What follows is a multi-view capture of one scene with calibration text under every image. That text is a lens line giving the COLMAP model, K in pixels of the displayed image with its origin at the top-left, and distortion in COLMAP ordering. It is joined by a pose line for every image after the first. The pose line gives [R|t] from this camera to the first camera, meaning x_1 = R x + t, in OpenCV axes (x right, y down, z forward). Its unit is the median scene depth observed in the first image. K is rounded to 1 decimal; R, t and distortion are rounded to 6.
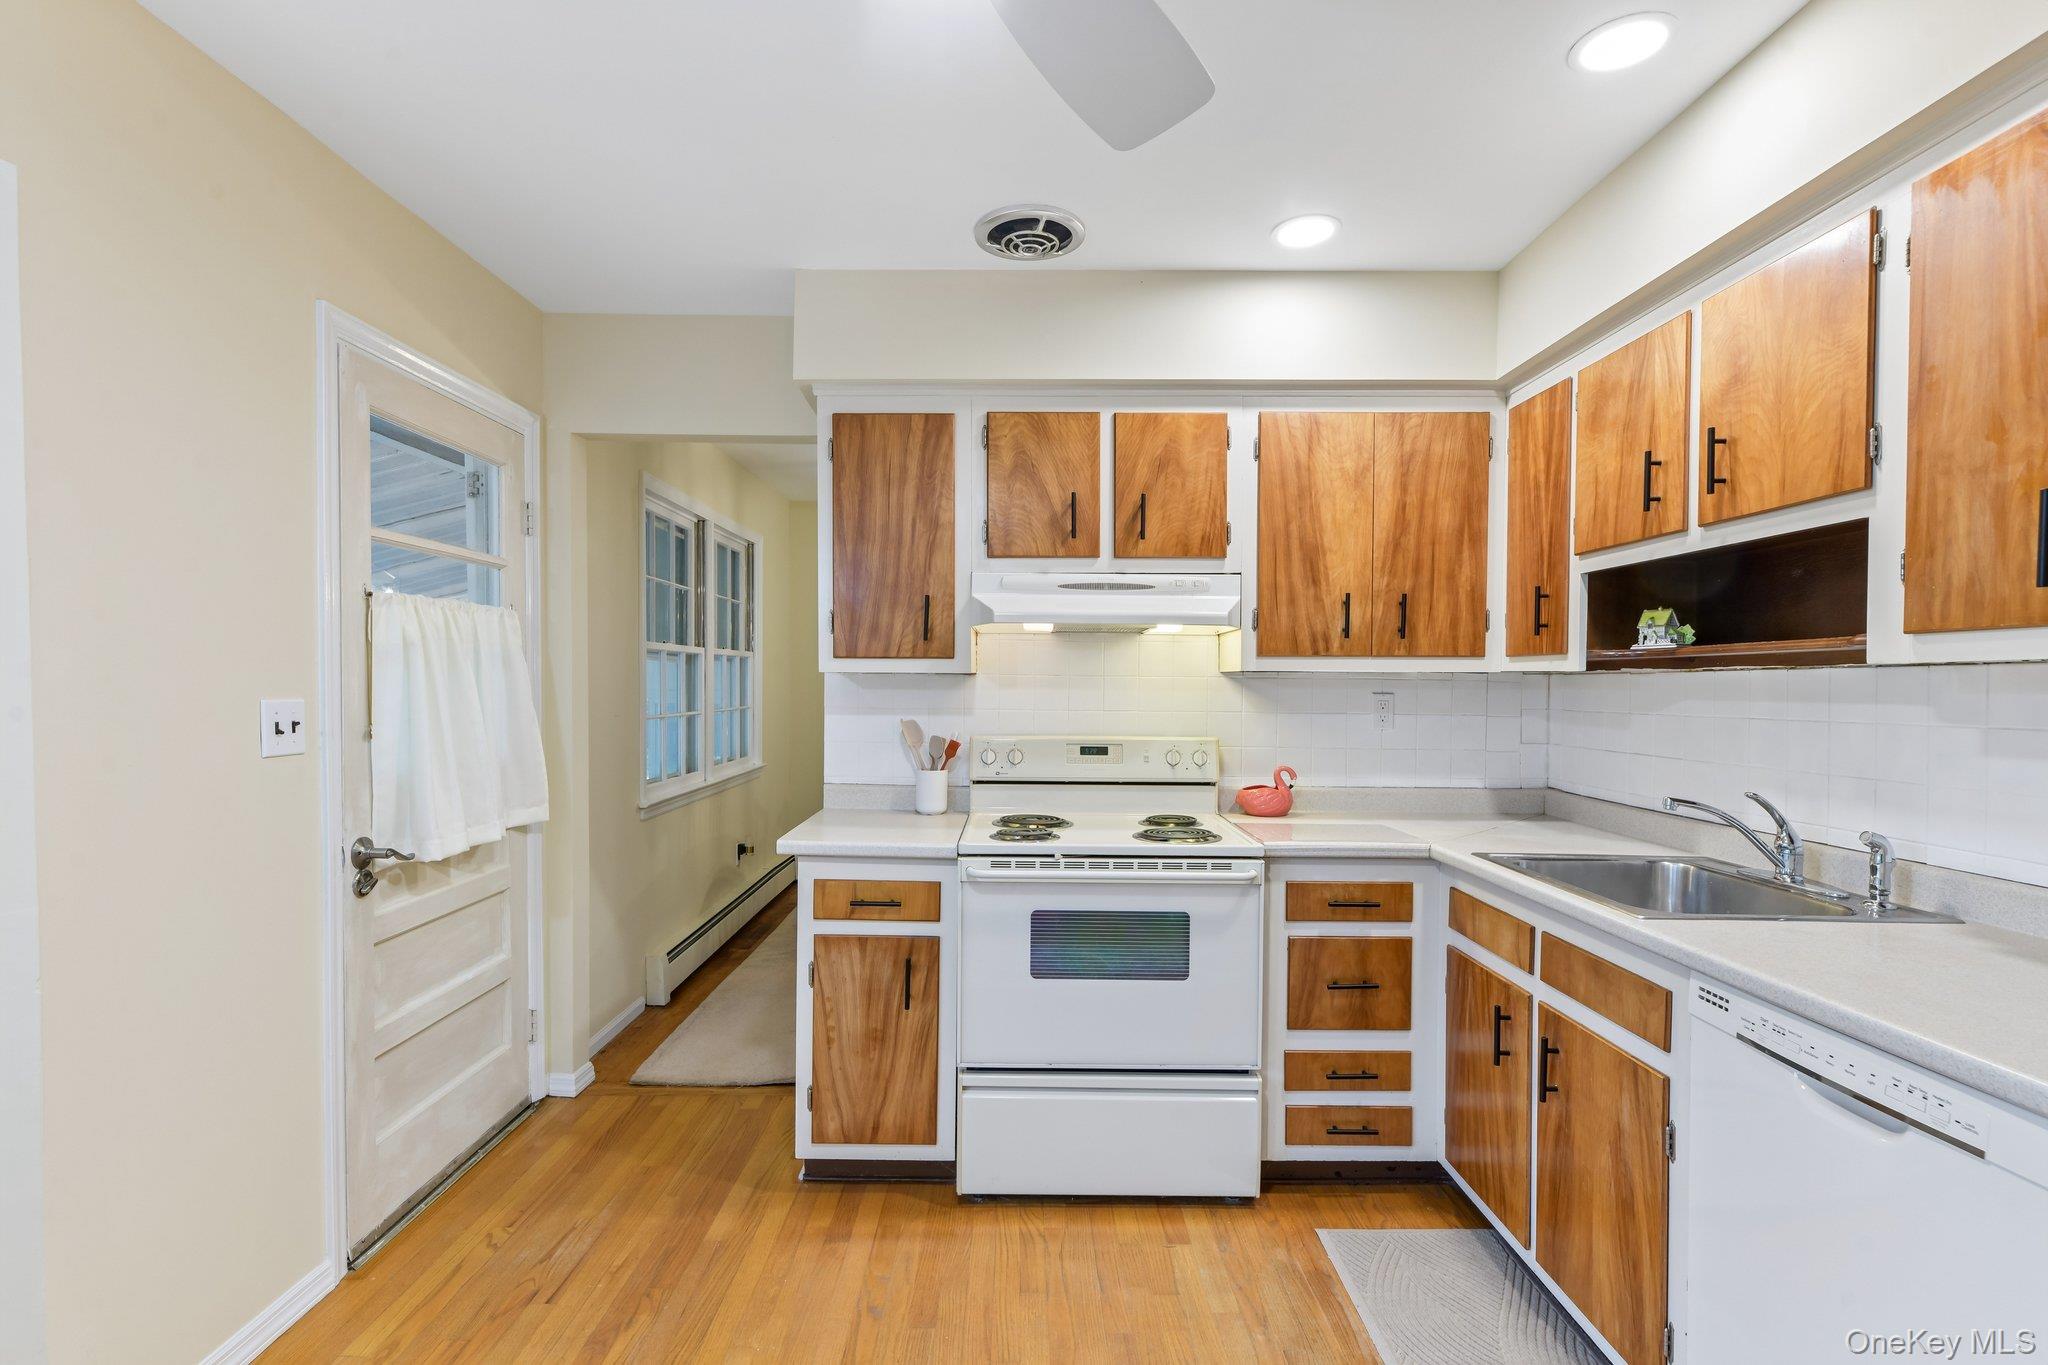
lens RADIAL K [[960.0, 0, 1019.6], [0, 960.0, 699.4], [0, 0, 1]] dist [0.002357, -0.000275]
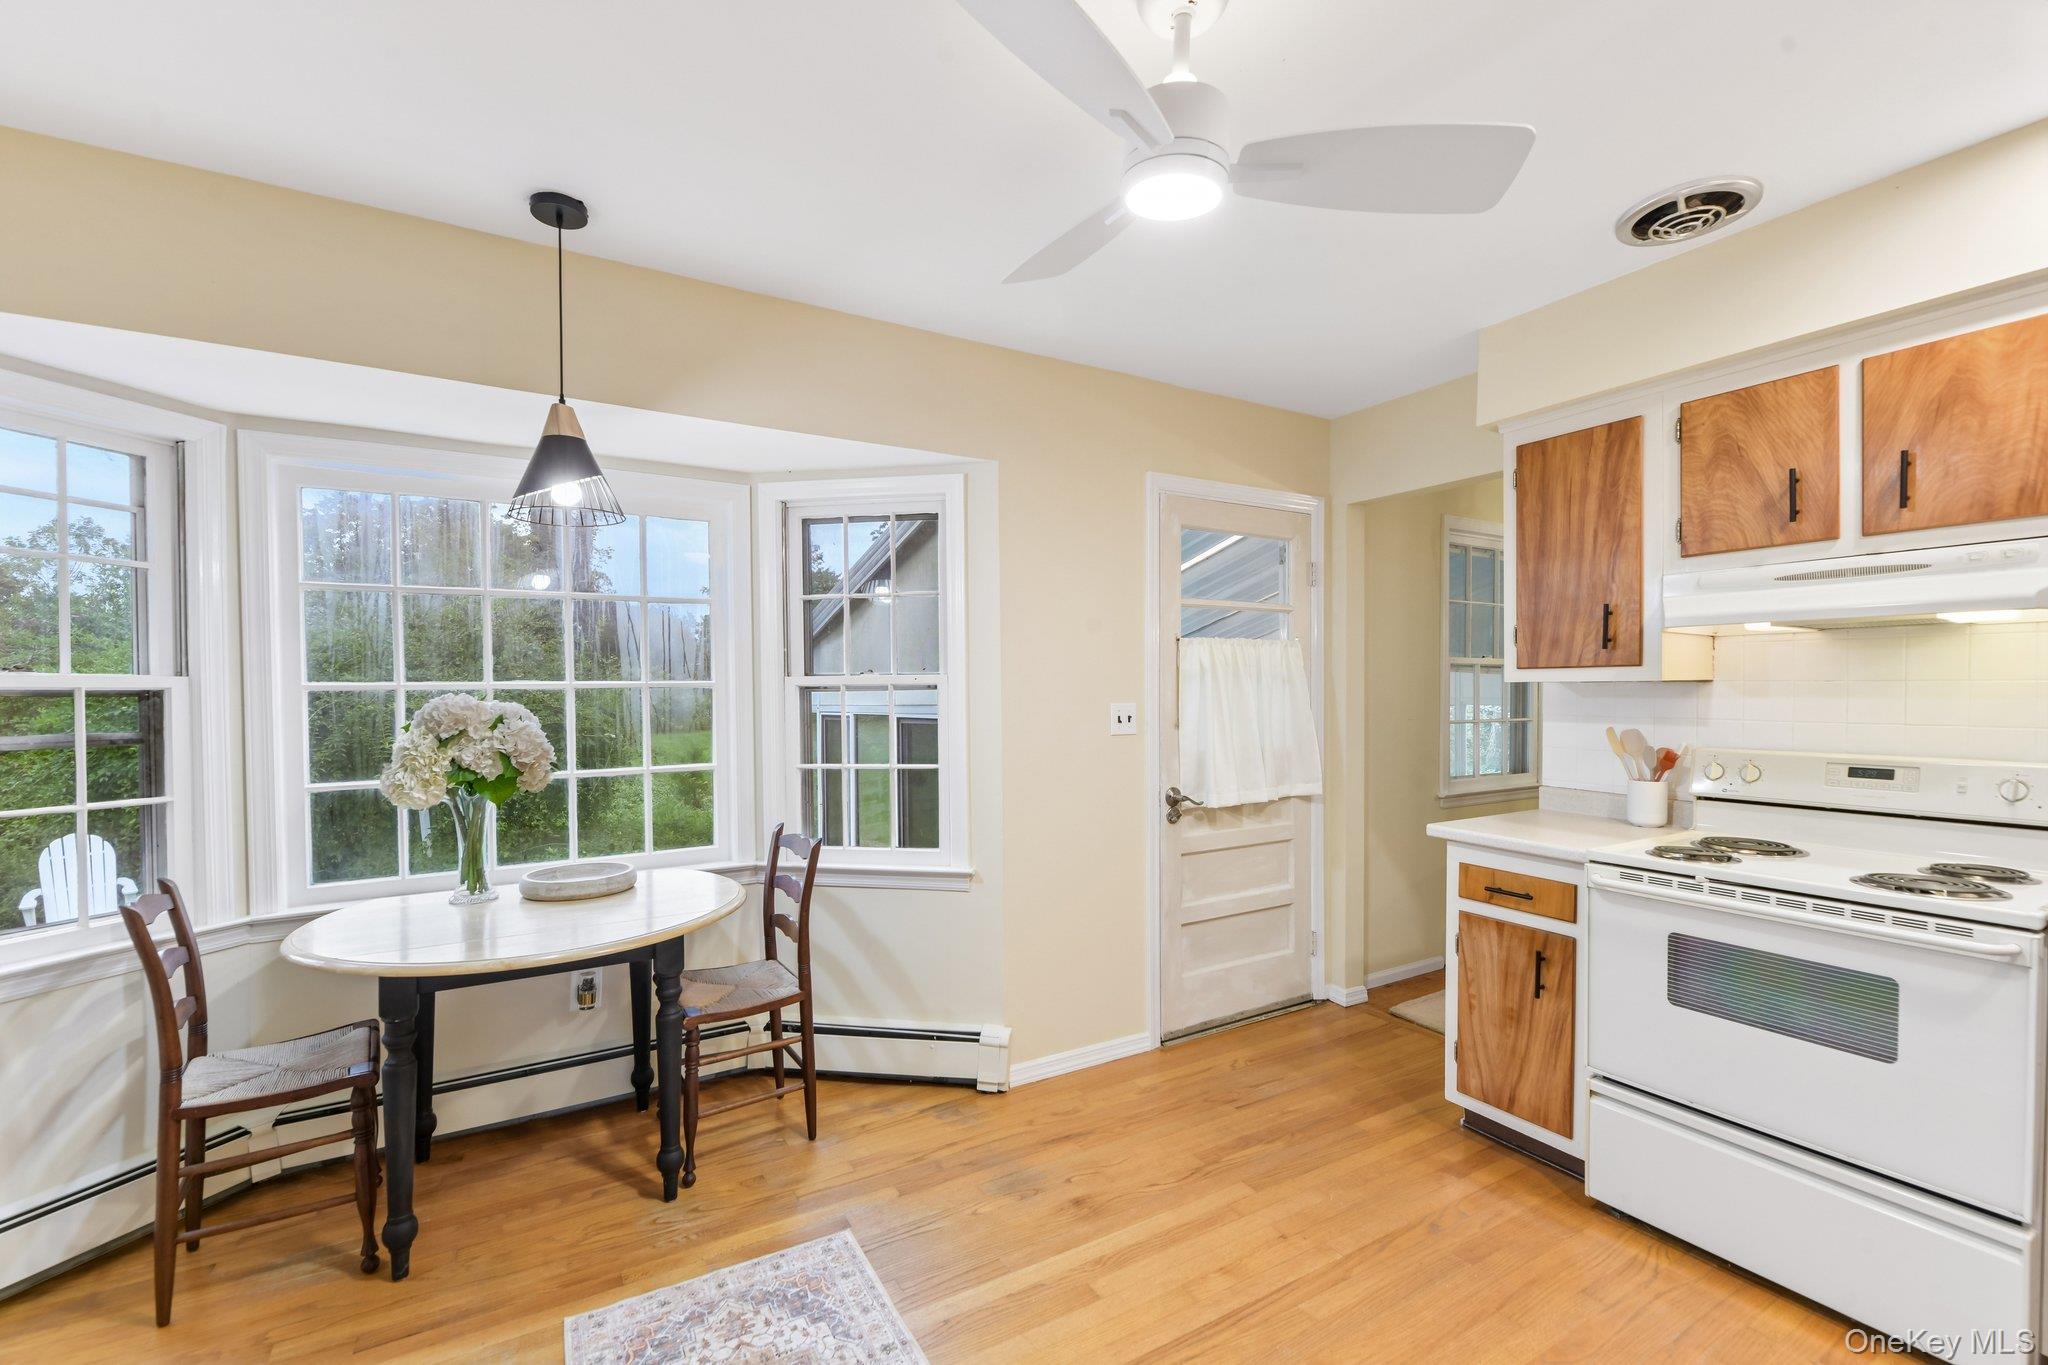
lens RADIAL K [[886.0, 0, 1063.5], [0, 886.0, 699.0], [0, 0, 1]] dist [-0.000369, -0.007057]
pose [[0.523794, 0.000960, -0.851845, 0.421737], [-0.009116, 0.999948, -0.004478, 0.000230], [0.851796, 0.010111, 0.523776, 0.033865]]
